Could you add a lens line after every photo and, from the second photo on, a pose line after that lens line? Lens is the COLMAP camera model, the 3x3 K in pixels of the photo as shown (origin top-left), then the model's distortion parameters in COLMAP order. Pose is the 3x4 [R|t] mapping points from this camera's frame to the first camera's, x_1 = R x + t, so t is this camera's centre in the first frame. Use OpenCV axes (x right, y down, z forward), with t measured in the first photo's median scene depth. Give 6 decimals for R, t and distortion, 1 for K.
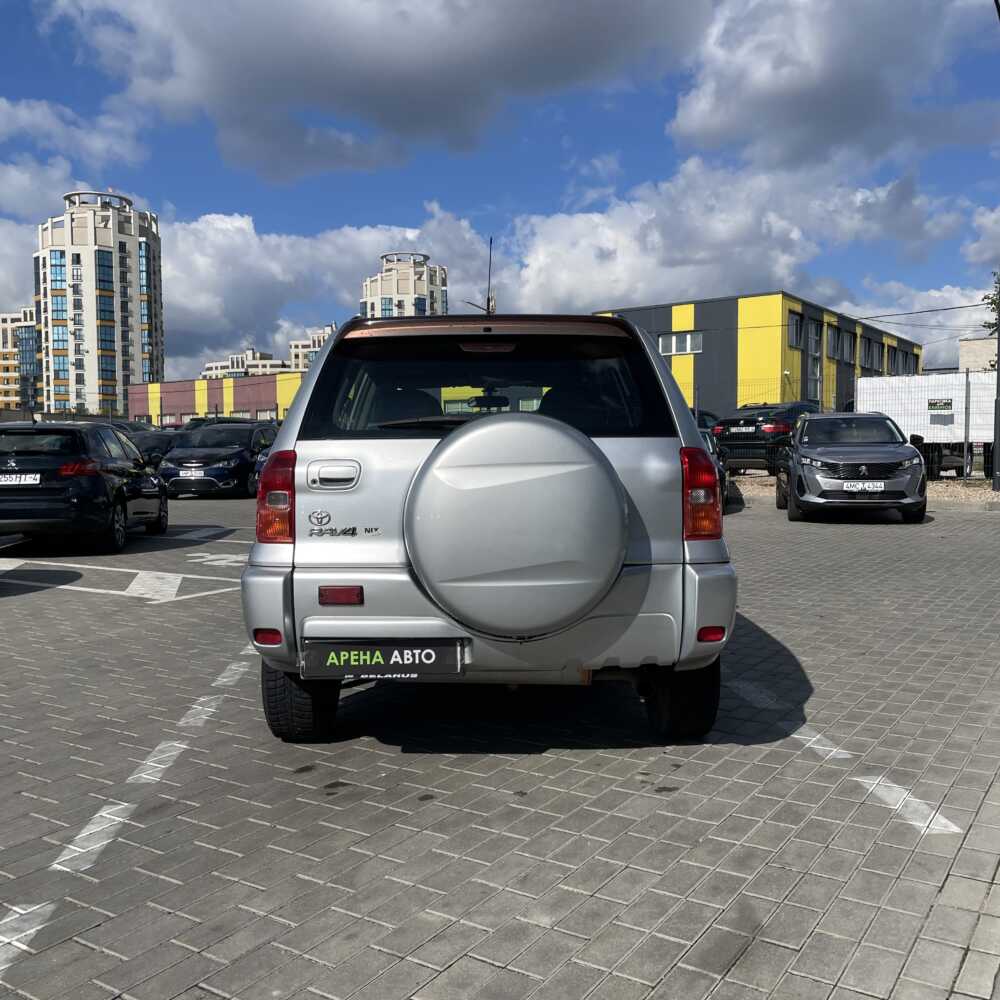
lens RADIAL K [[1006.7, 0, 493.5], [0, 1006.7, 507.3], [0, 0, 1]] dist [0.036628, 0.000000]
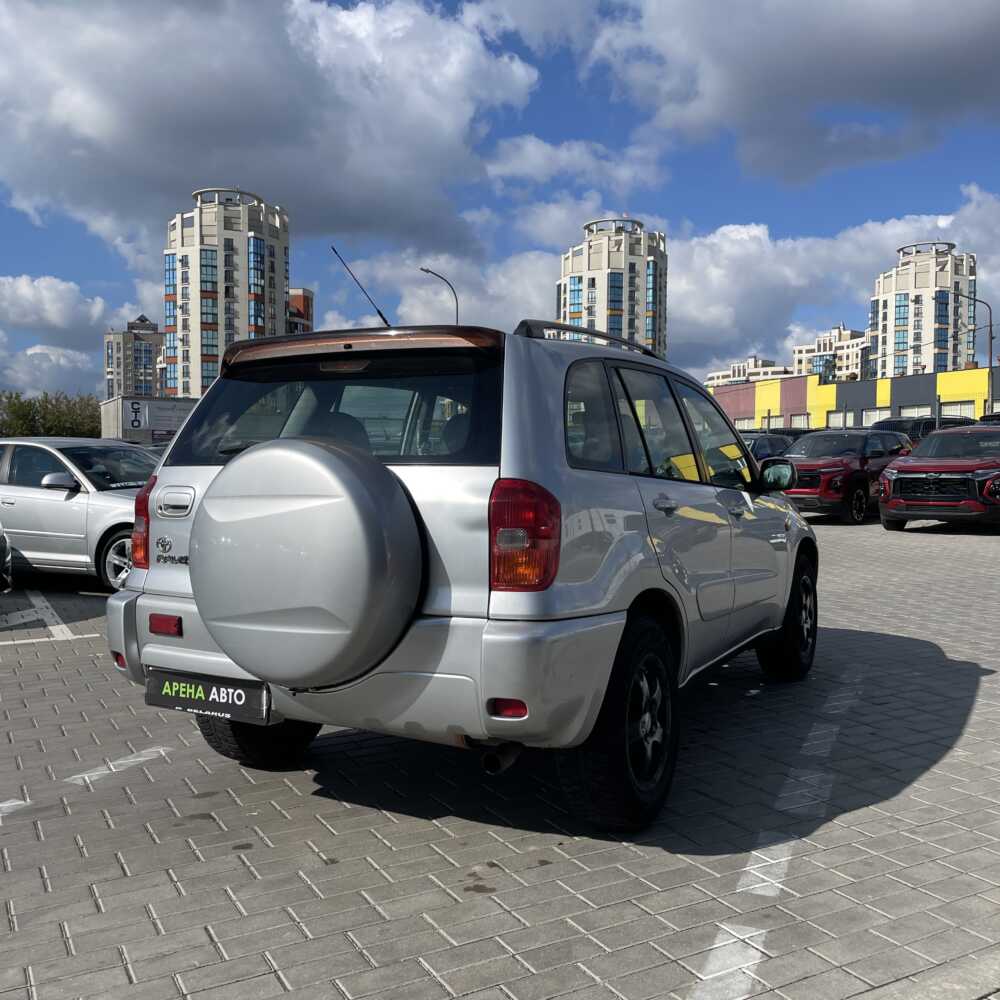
lens RADIAL K [[1006.7, 0, 490.4], [0, 1006.7, 503.1], [0, 0, 1]] dist [0.036628, 0.000000]
pose [[0.878071, 0.021376, -0.478053, 0.506785], [-0.027214, 0.999616, -0.005288, -0.029979], [0.477756, 0.017653, 0.878315, 0.238898]]
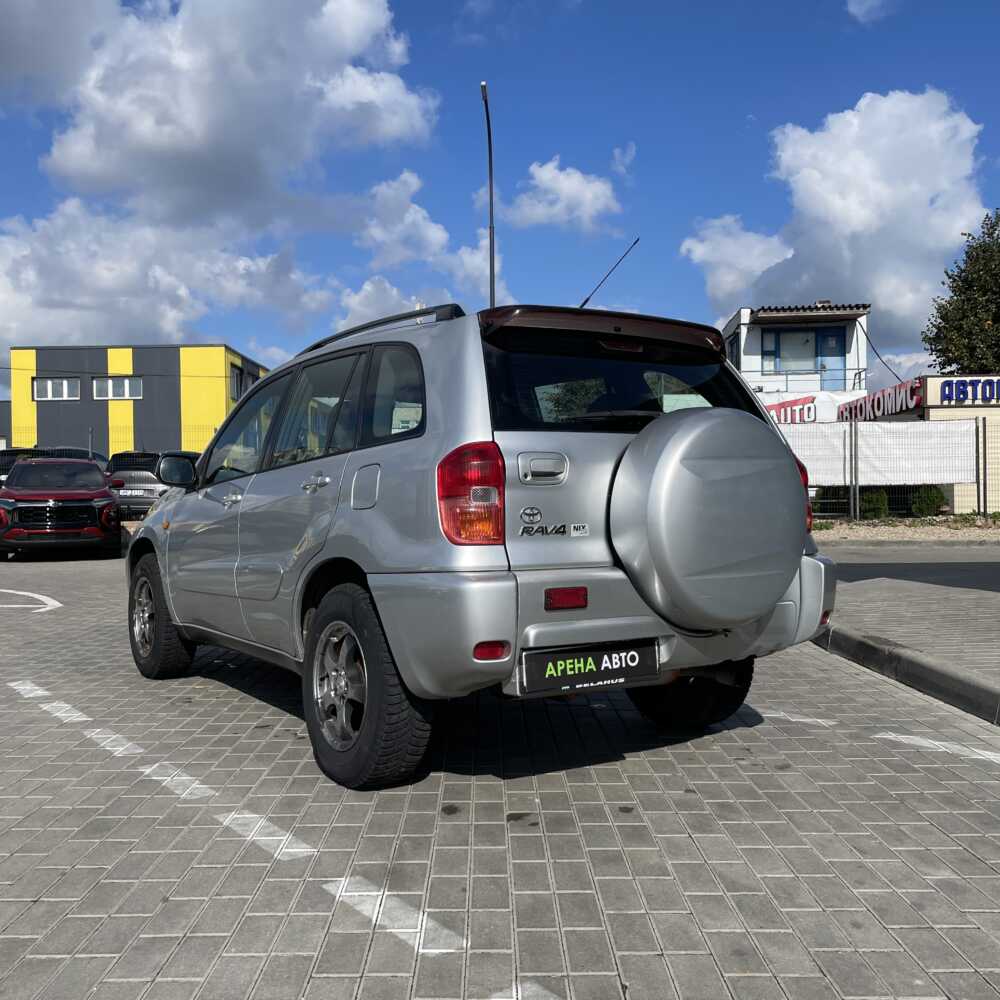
lens RADIAL K [[1006.7, 0, 507.1], [0, 1006.7, 503.5], [0, 0, 1]] dist [0.036628, 0.000000]
pose [[0.831397, 0.002050, 0.555676, -0.599066], [0.029826, 0.998387, -0.048308, 0.037242], [-0.554878, 0.056737, 0.829995, 0.224409]]
